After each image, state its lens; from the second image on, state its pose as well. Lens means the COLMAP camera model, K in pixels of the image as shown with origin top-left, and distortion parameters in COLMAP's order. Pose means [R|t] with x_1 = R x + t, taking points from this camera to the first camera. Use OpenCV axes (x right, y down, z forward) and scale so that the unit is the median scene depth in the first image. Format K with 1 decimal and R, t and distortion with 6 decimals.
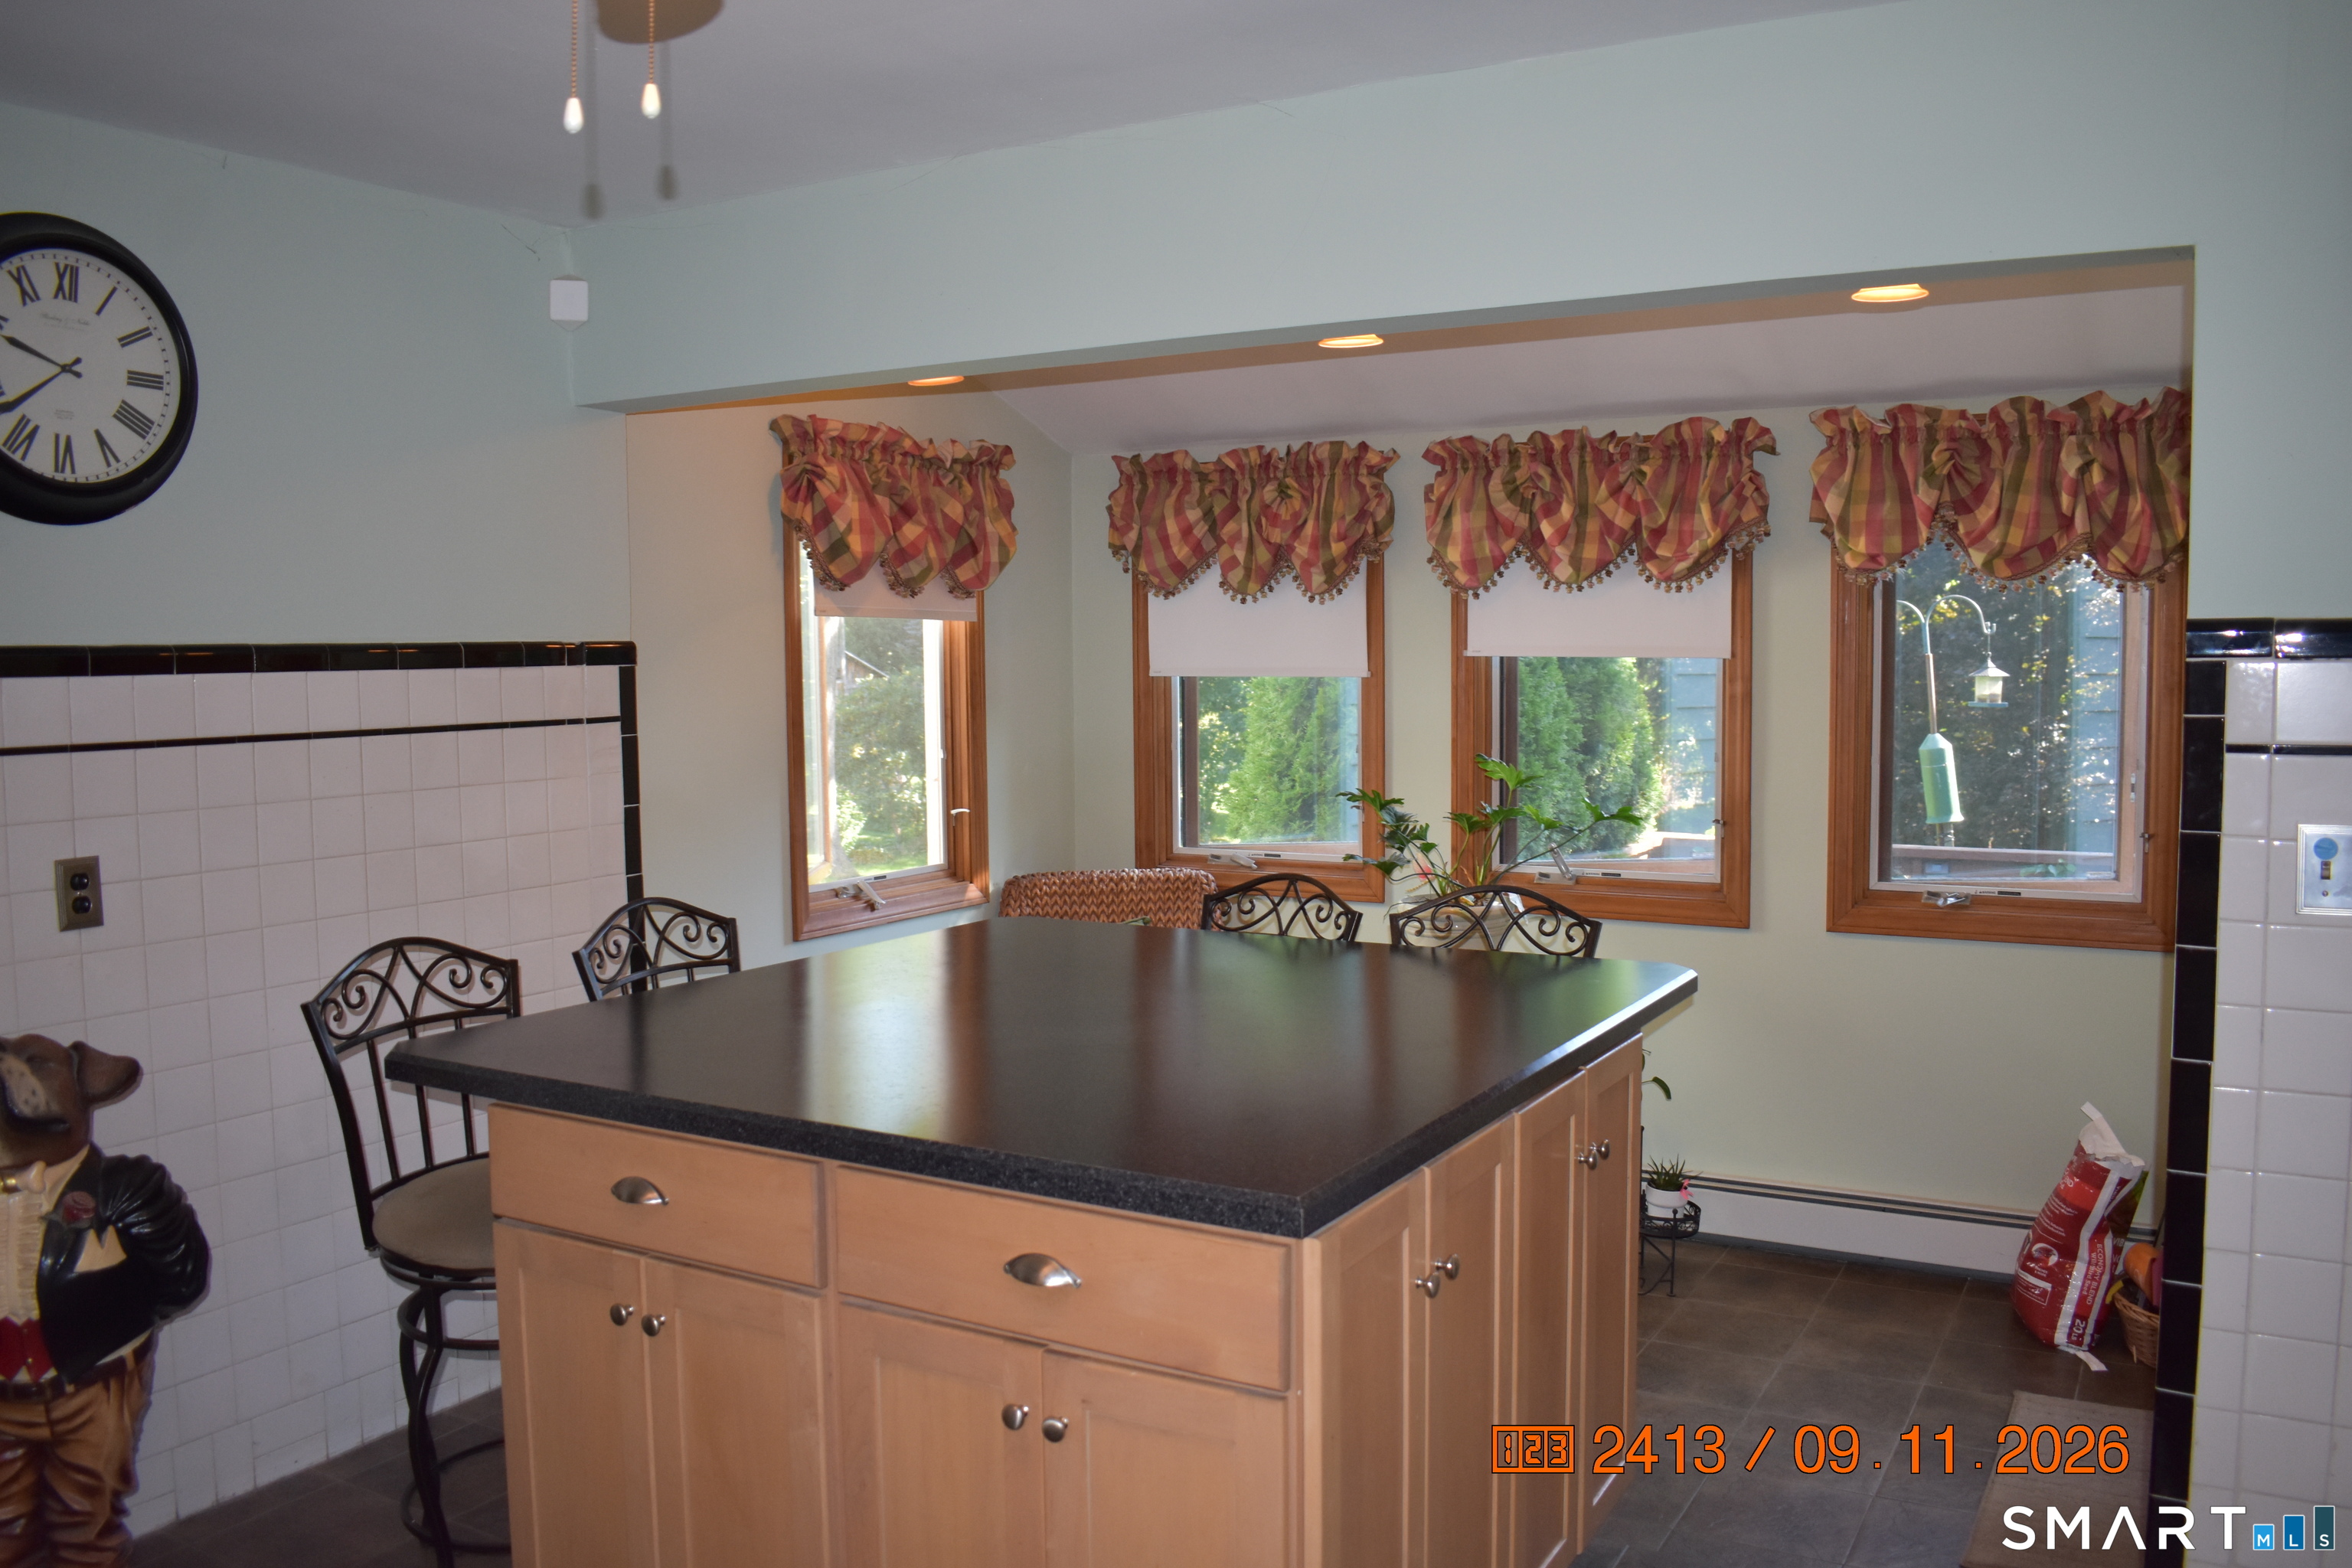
lens RADIAL K [[1865.9, 0, 1177.1], [0, 1865.9, 773.7], [0, 0, 1]] dist [-0.084077, 0.009232]
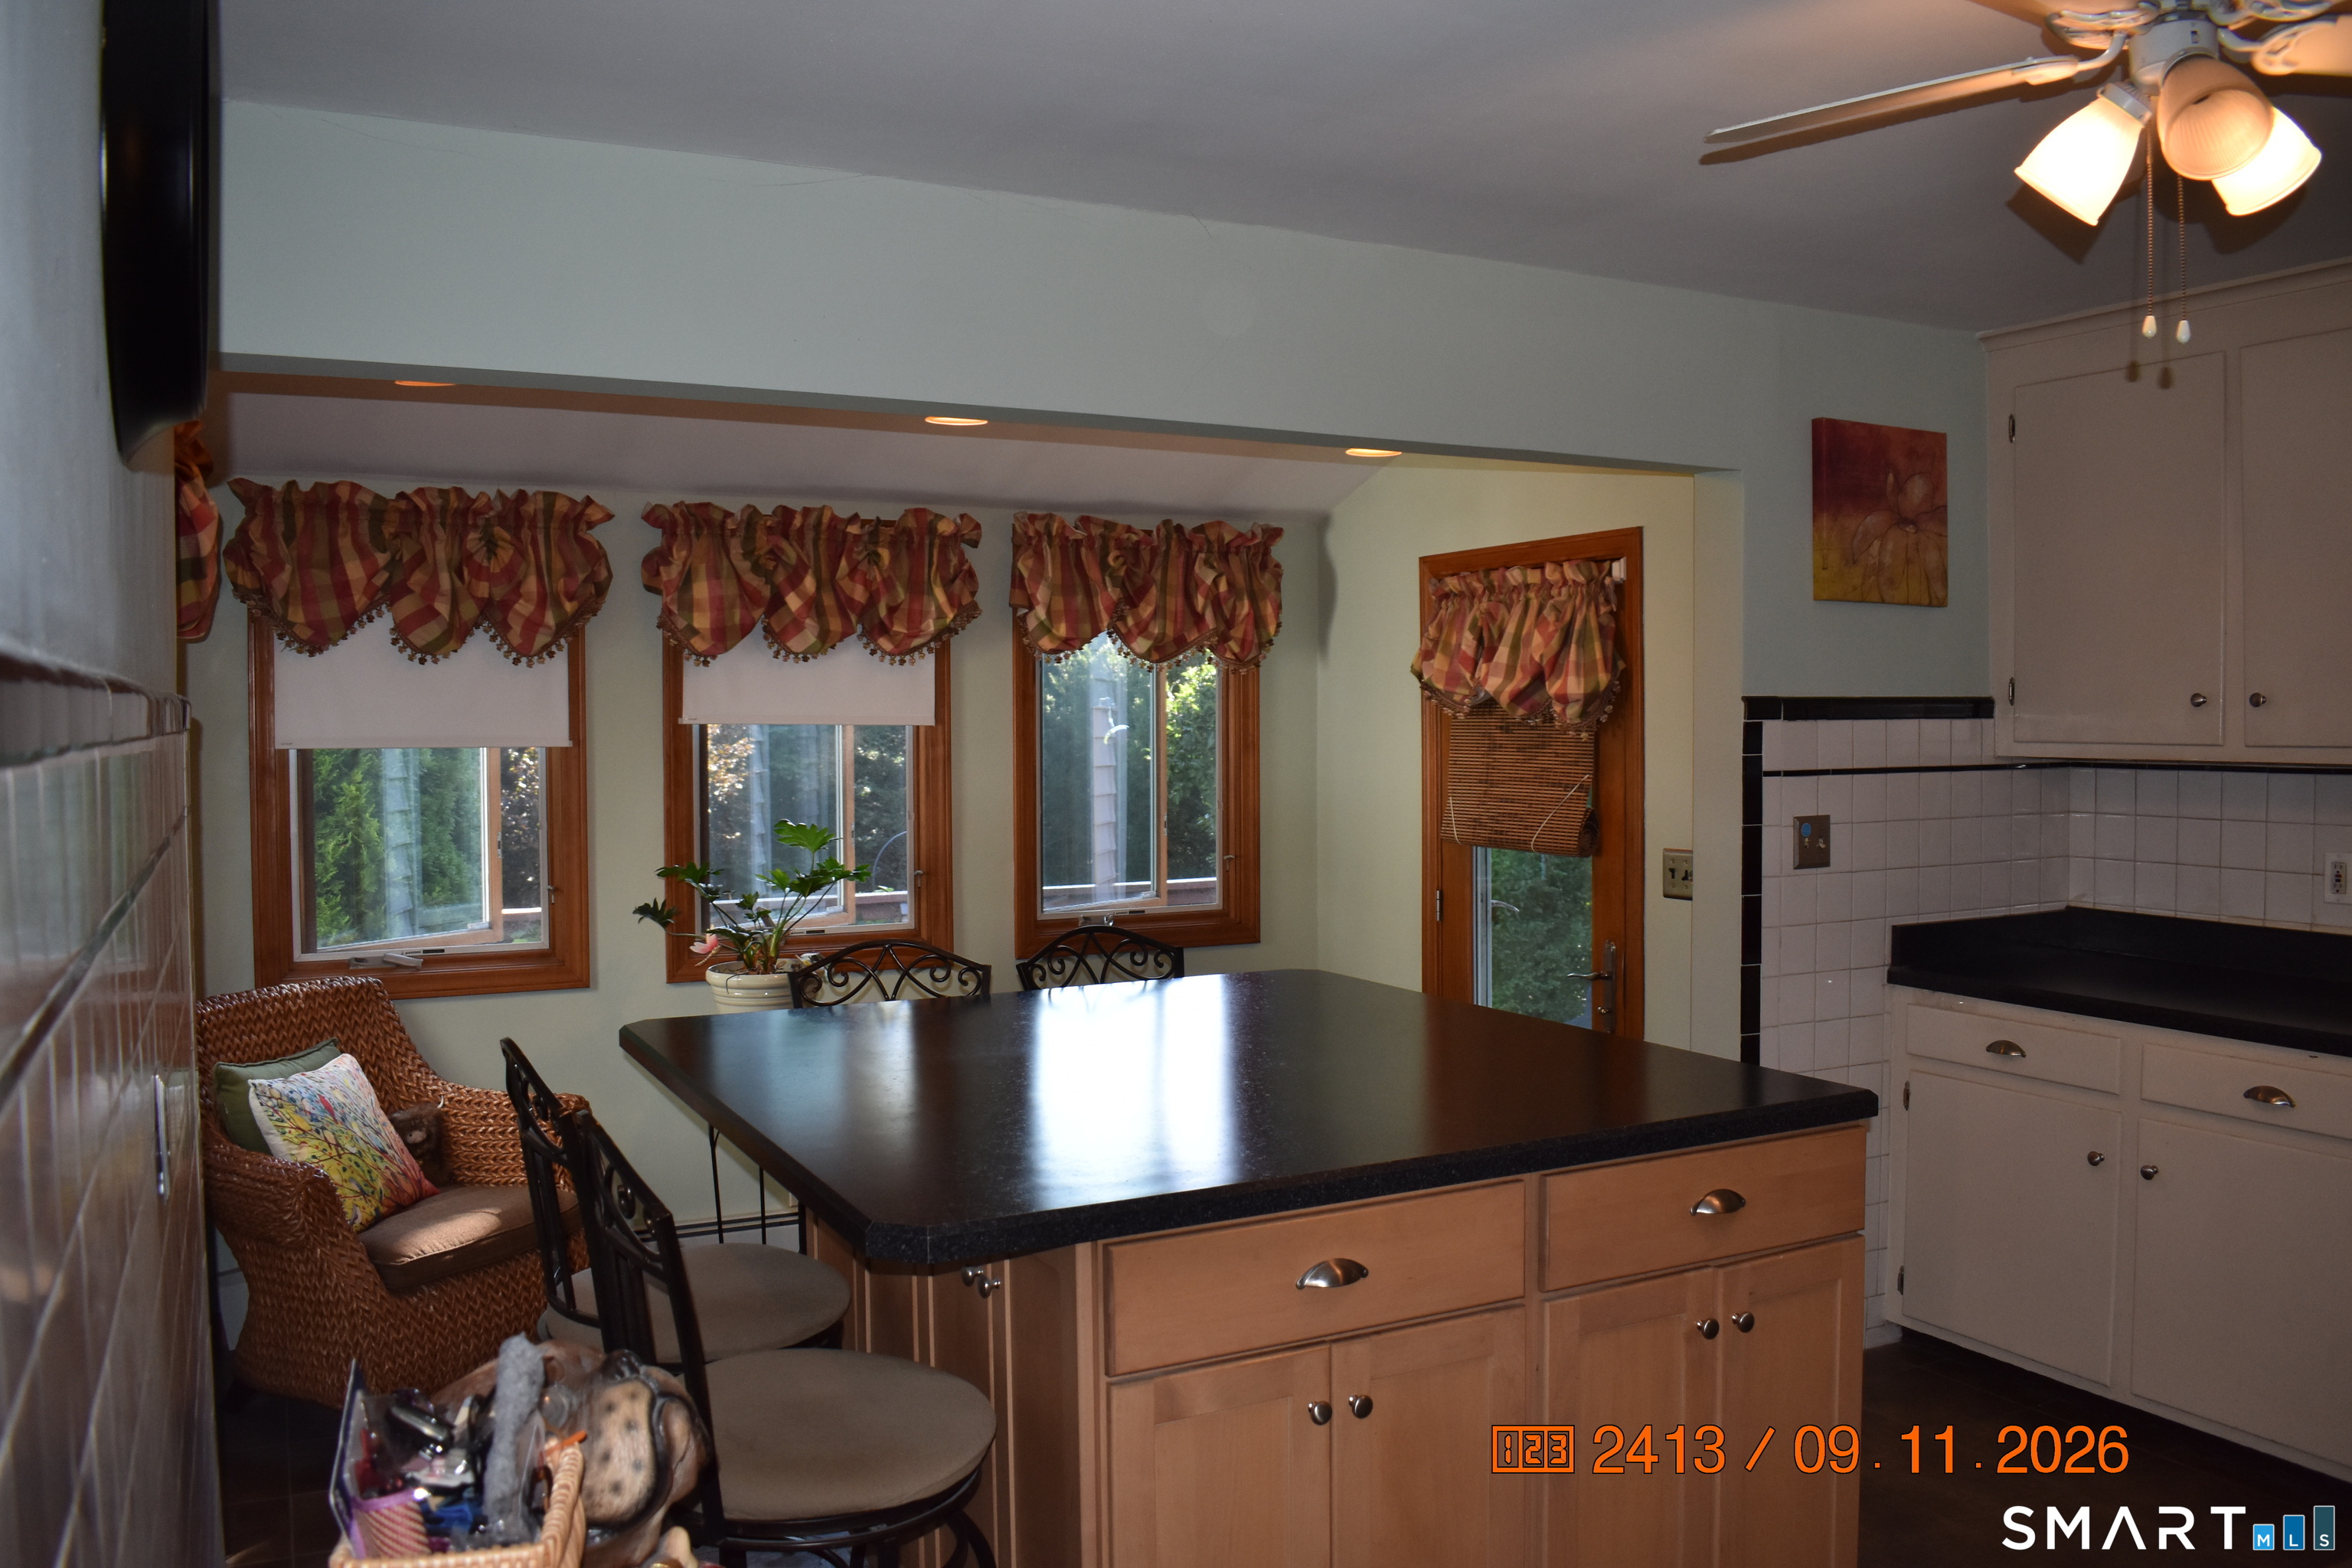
lens RADIAL K [[1753.1, 0, 1177.6], [0, 1753.1, 784.5], [0, 0, 1]] dist [-0.066469, -0.002778]
pose [[0.553107, -0.027094, 0.832670, -0.512687], [0.054600, 0.998501, -0.003778, -0.014290], [-0.831319, 0.047553, 0.553757, 0.294832]]
